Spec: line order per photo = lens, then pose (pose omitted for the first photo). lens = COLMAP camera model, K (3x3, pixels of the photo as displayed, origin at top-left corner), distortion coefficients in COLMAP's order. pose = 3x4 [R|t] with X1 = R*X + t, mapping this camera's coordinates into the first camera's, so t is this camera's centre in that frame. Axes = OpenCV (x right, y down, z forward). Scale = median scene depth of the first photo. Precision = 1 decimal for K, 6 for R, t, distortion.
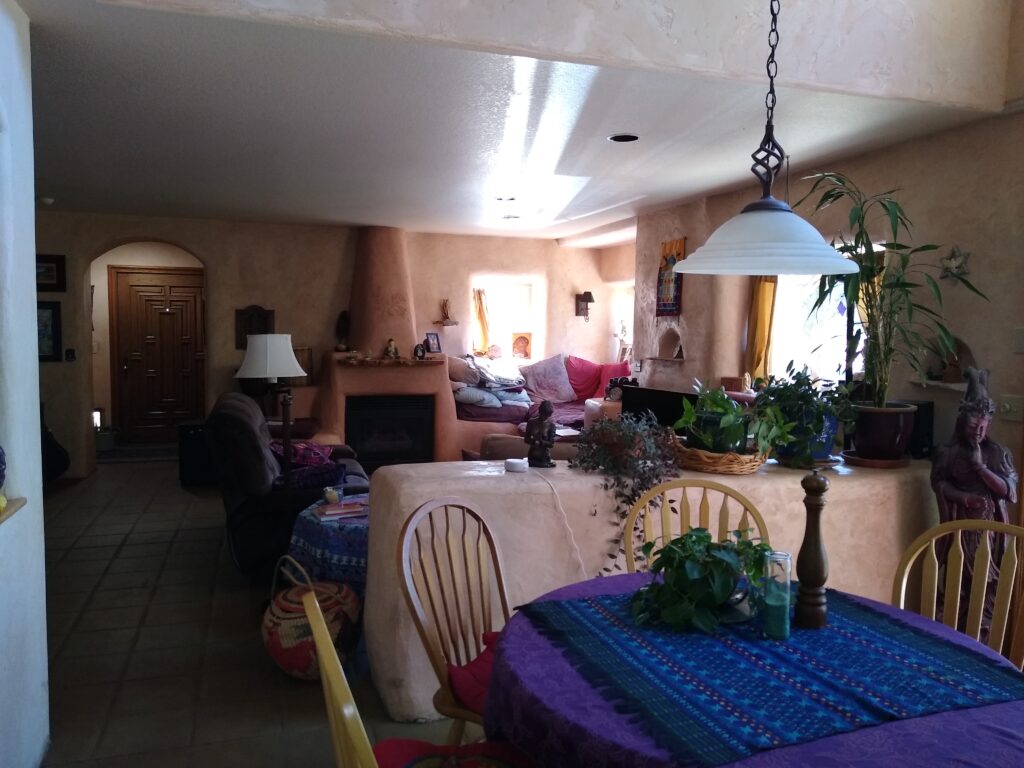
lens RADIAL K [[820.5, 0, 512.0], [0, 820.5, 384.0], [0, 0, 1]] dist [0.078659, -0.001078]
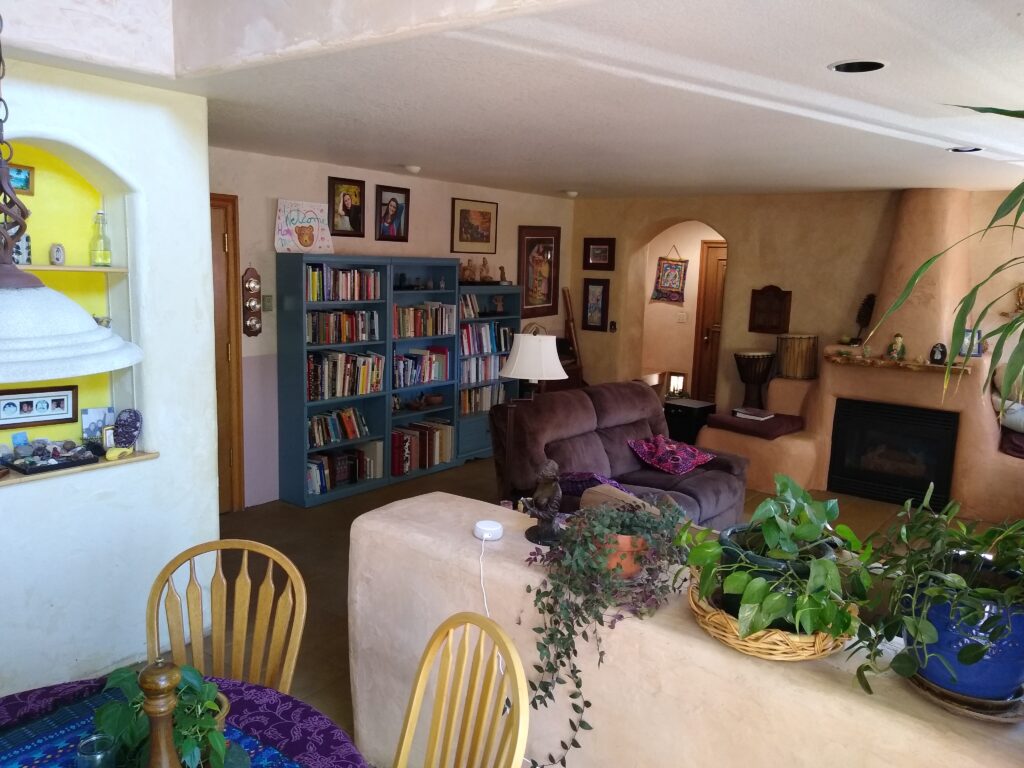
lens RADIAL K [[820.5, 0, 512.0], [0, 820.5, 384.0], [0, 0, 1]] dist [0.078659, -0.001078]
pose [[0.574566, 0.132538, -0.807655, 0.286388], [-0.081955, 0.991158, 0.104349, -0.059470], [0.814345, 0.006236, 0.580348, 0.232679]]
